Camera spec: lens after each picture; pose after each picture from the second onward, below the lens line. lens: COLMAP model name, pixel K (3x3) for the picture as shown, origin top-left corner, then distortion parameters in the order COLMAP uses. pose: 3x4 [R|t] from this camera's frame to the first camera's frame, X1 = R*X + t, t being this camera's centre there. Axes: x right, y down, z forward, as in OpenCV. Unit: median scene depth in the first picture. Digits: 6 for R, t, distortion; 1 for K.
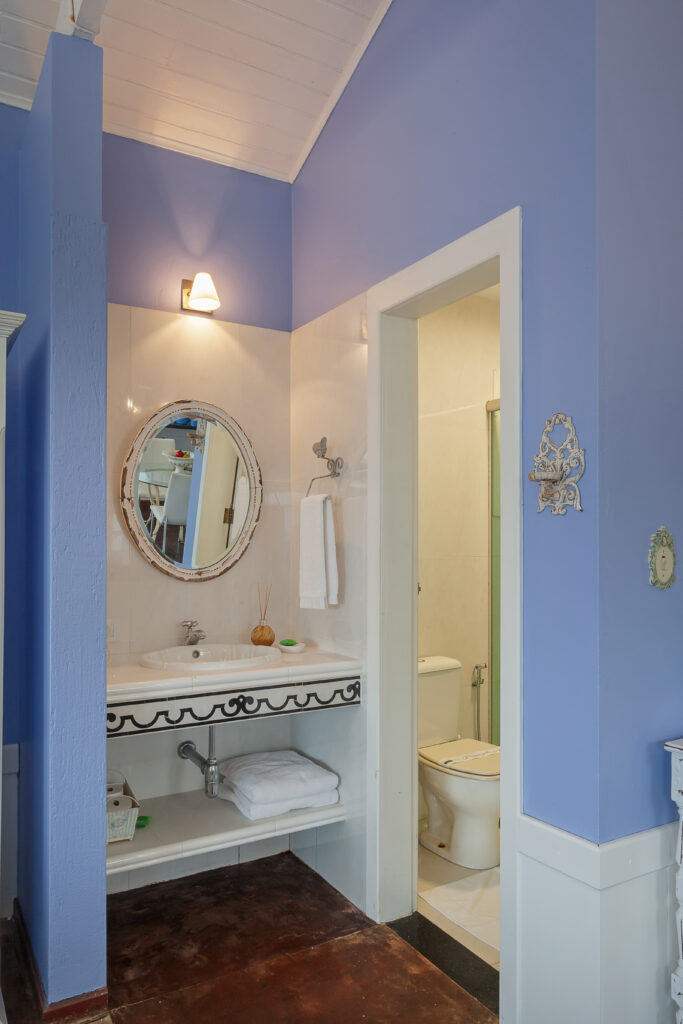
lens RADIAL K [[680.2, 0, 340.2], [0, 680.2, 537.0], [0, 0, 1]] dist [-0.006893, -0.002077]
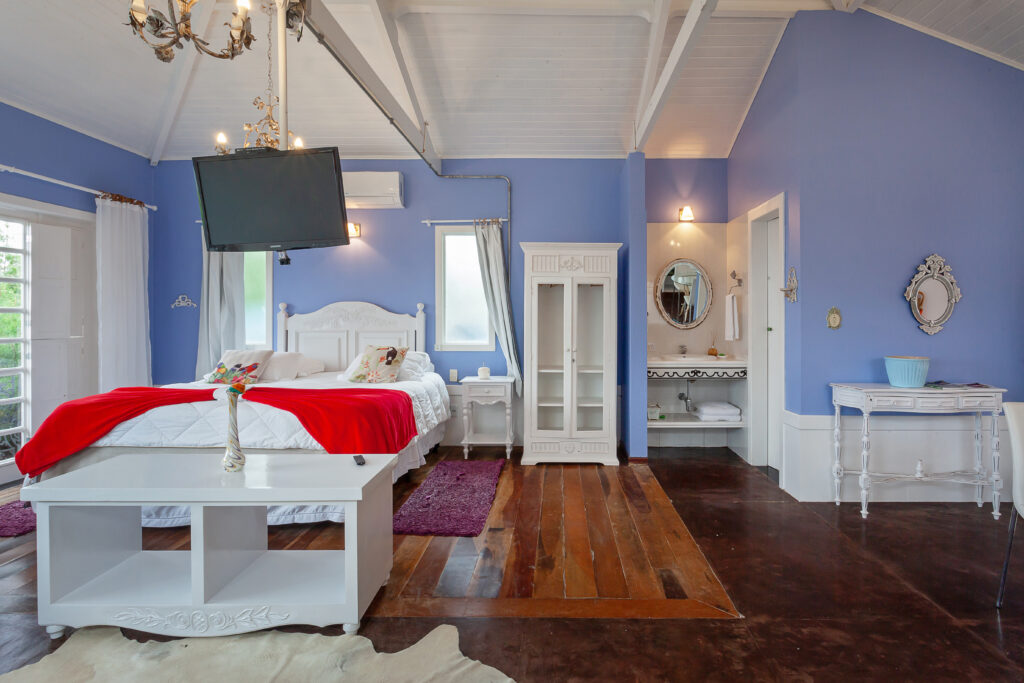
lens RADIAL K [[558.2, 0, 567.1], [0, 558.2, 317.6], [0, 0, 1]] dist [-0.003445, -0.000355]
pose [[0.859935, 0.000200, -0.510403, 0.594916], [0.003462, 0.999975, 0.006225, 0.010145], [0.510391, -0.007120, 0.859913, -1.271341]]
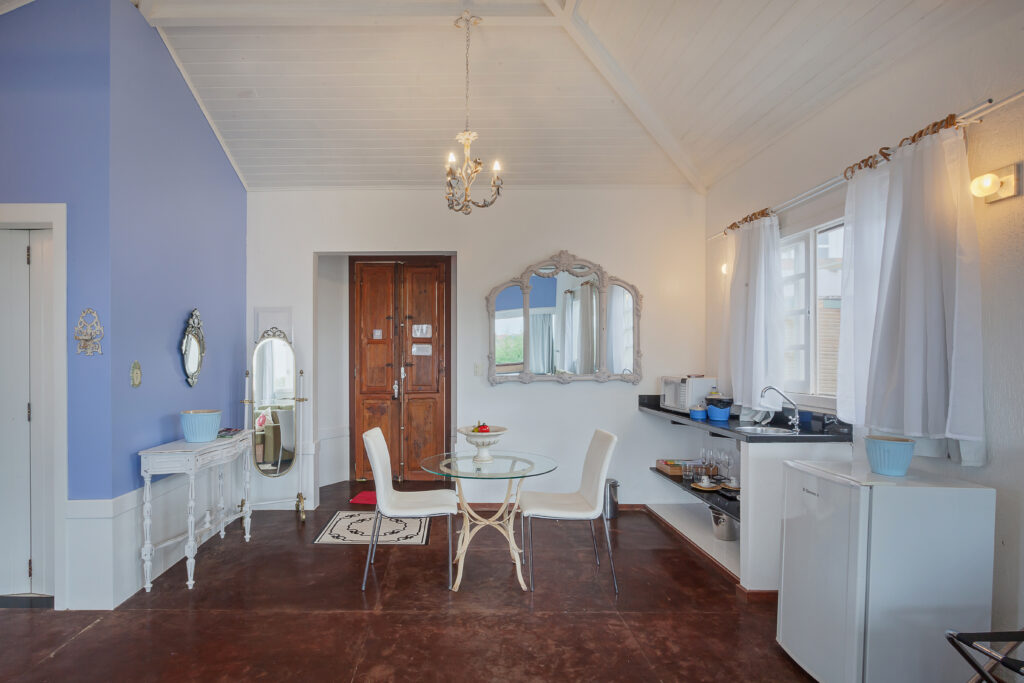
lens RADIAL K [[554.4, 0, 446.2], [0, 554.4, 358.1], [0, 0, 1]] dist [-0.002974, -0.000007]
pose [[0.508675, -0.004713, 0.860946, -0.525207], [-0.005699, 0.999945, 0.008841, -0.039297], [-0.860940, -0.009403, 0.508620, -0.744782]]
